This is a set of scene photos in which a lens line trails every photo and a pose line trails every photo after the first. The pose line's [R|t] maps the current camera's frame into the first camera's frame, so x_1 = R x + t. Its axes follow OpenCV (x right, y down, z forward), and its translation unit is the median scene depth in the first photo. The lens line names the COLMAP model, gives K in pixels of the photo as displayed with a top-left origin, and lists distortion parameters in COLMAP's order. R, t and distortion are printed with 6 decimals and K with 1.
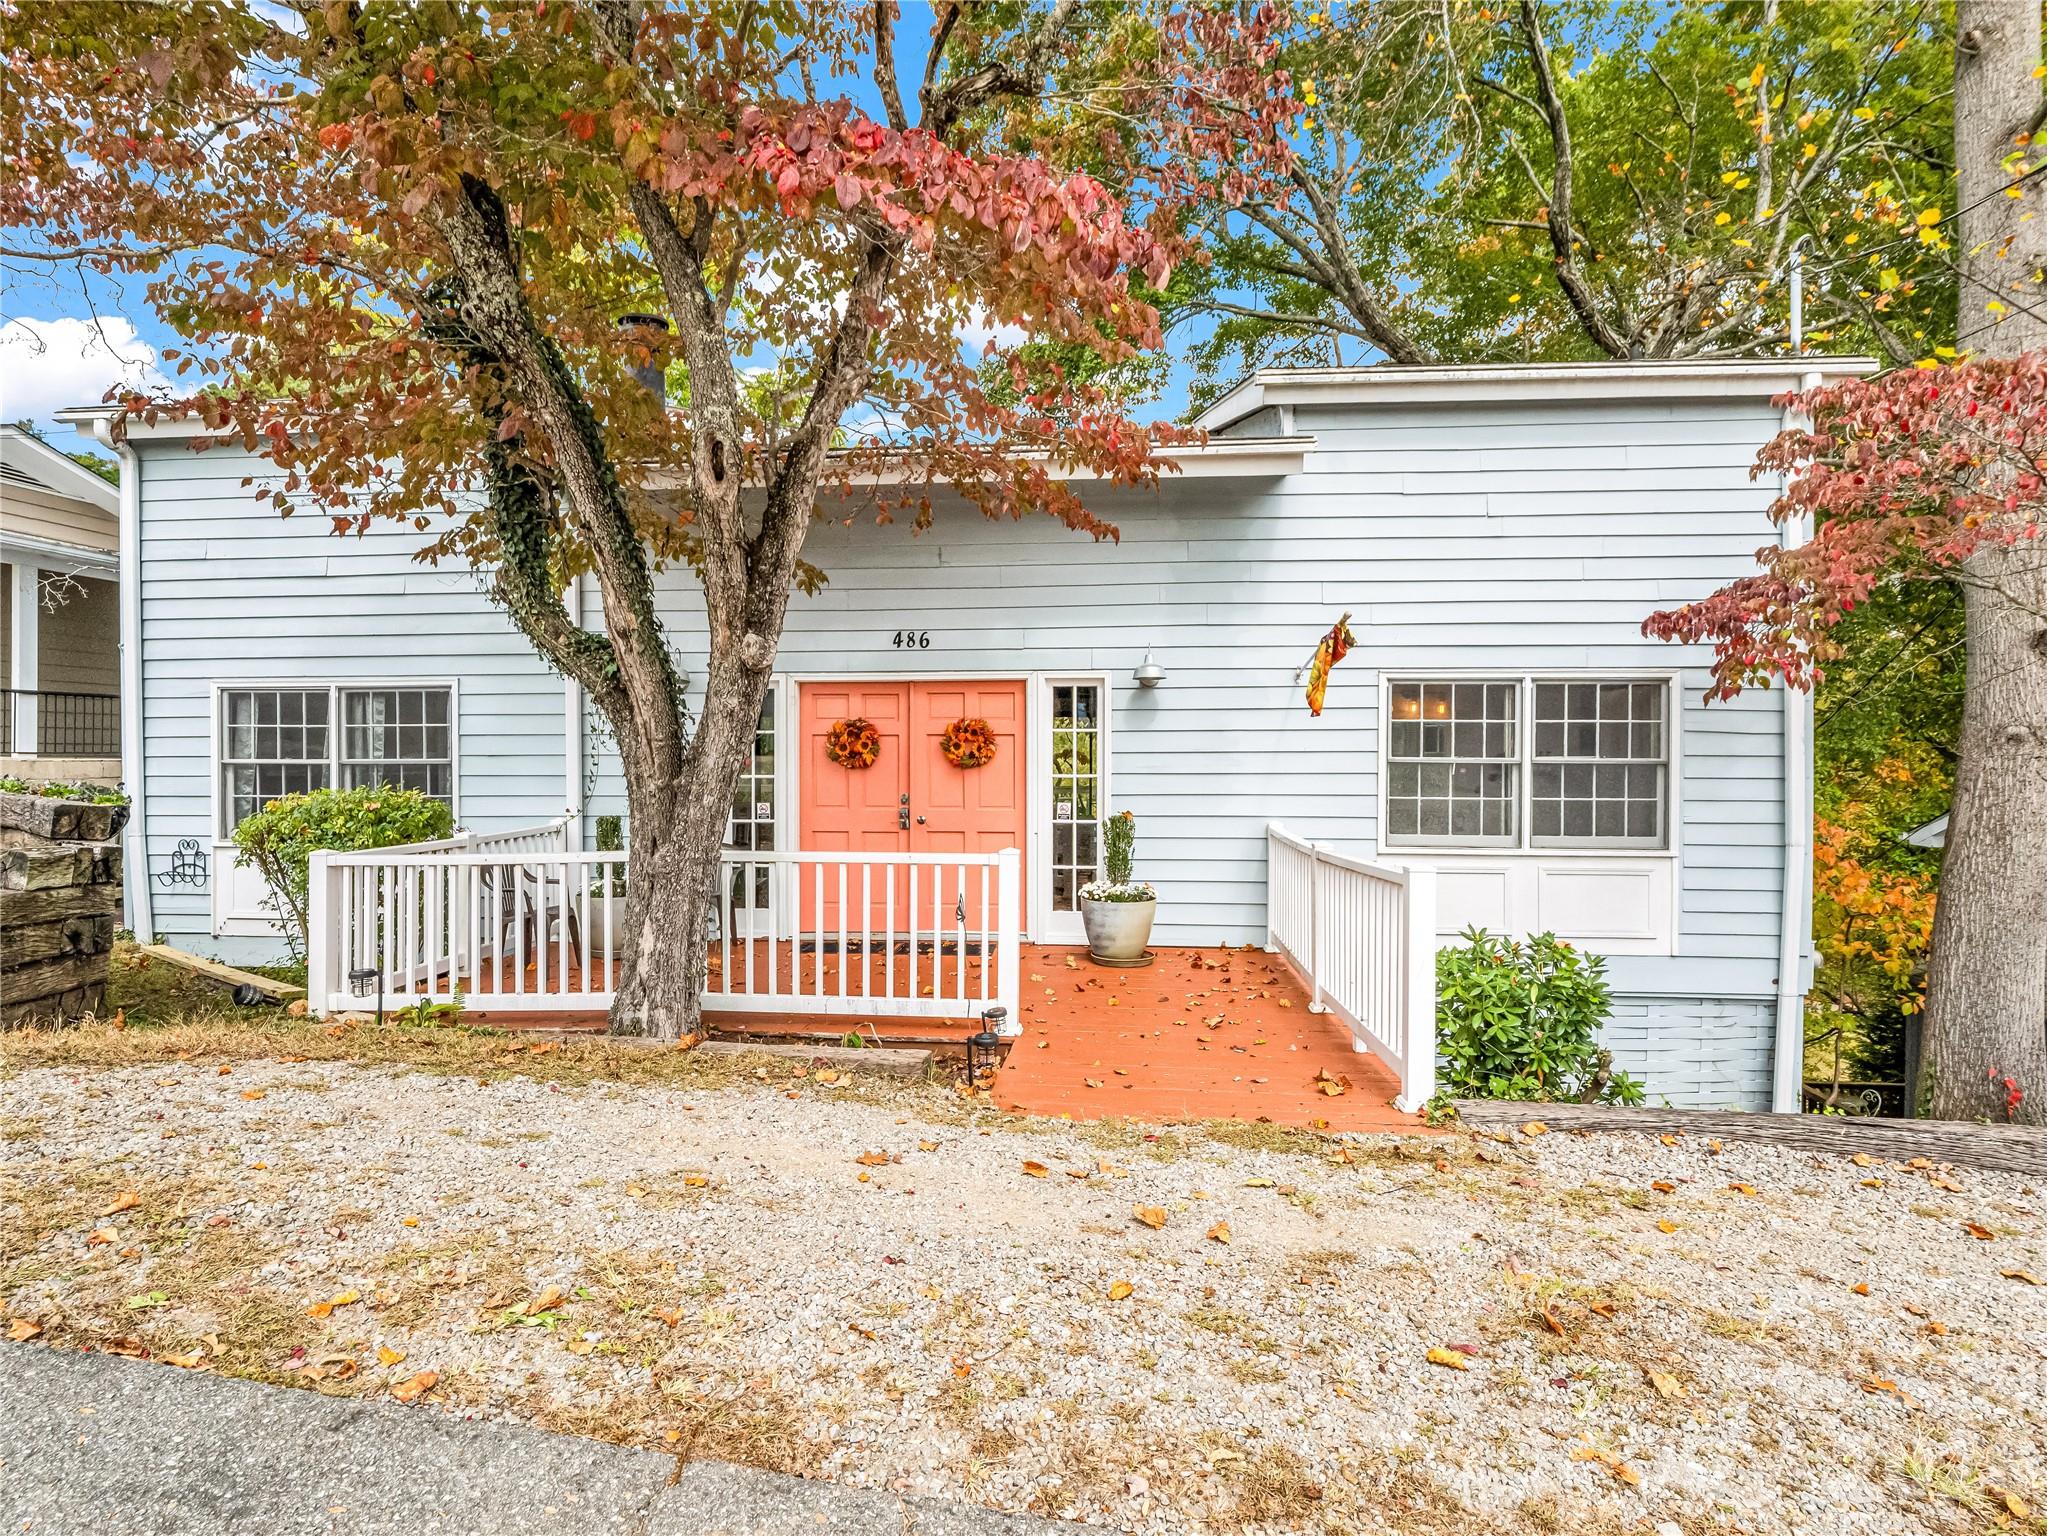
lens RADIAL K [[1077.0, 0, 1026.9], [0, 1077.0, 765.4], [0, 0, 1]] dist [-0.005493, -0.000248]
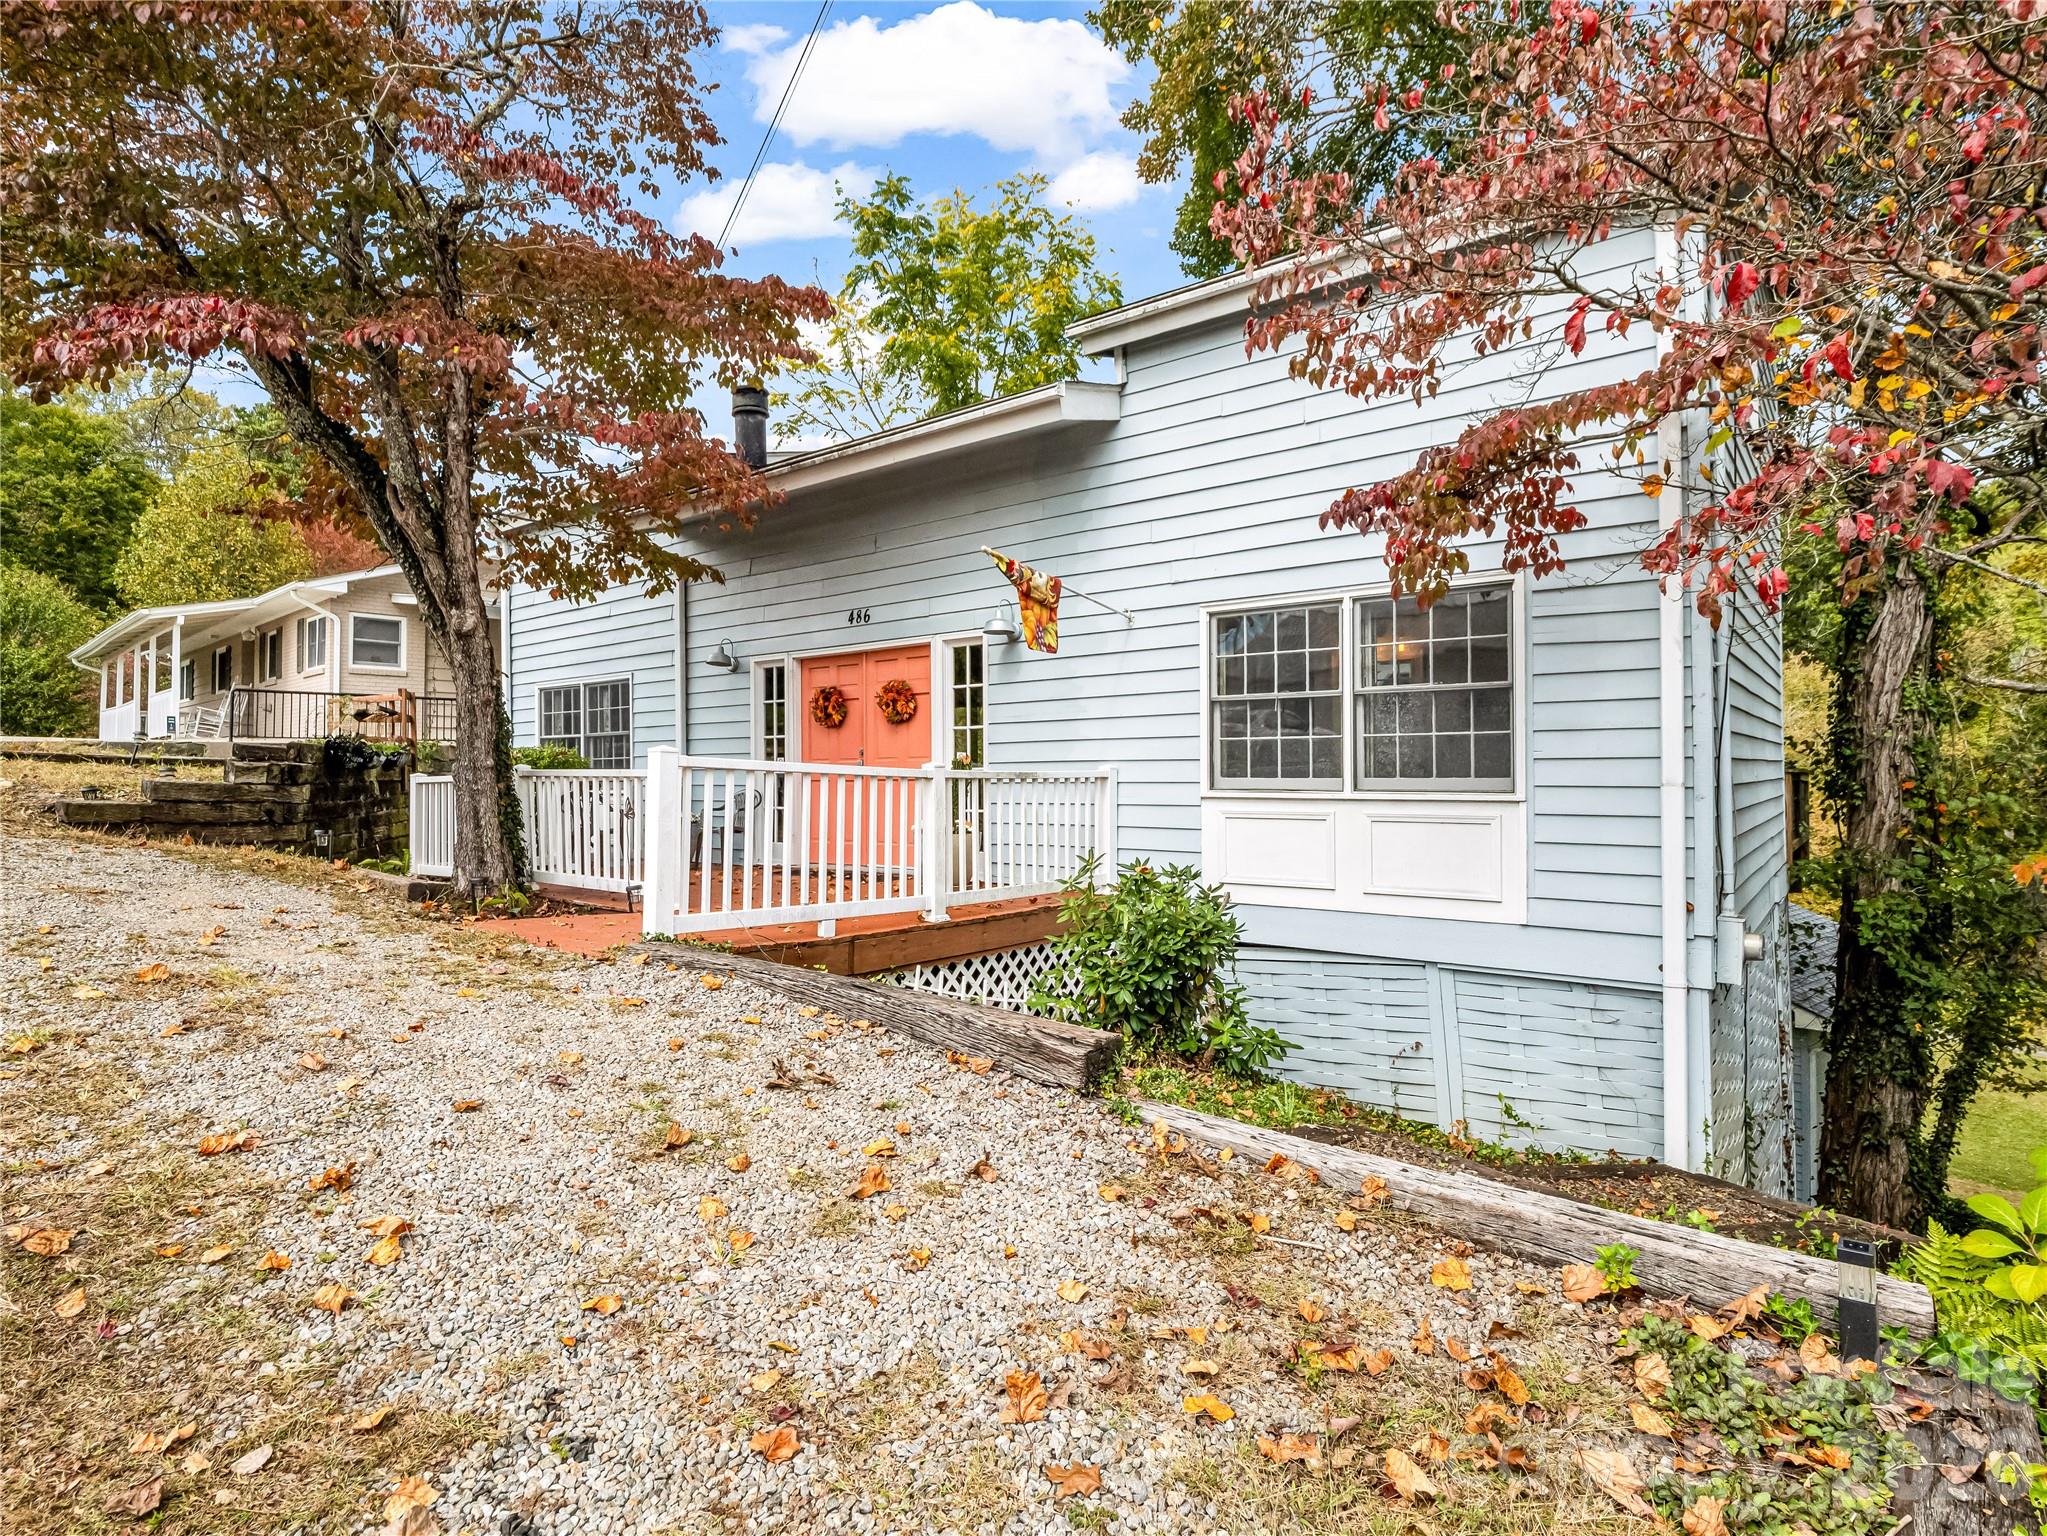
lens RADIAL K [[1077.0, 0, 1026.0], [0, 1077.0, 772.6], [0, 0, 1]] dist [-0.005493, -0.000248]
pose [[0.830540, -0.007507, -0.556908, 0.723548], [0.001800, 0.999940, -0.010794, 0.069586], [0.556956, 0.007962, 0.830504, 0.121675]]
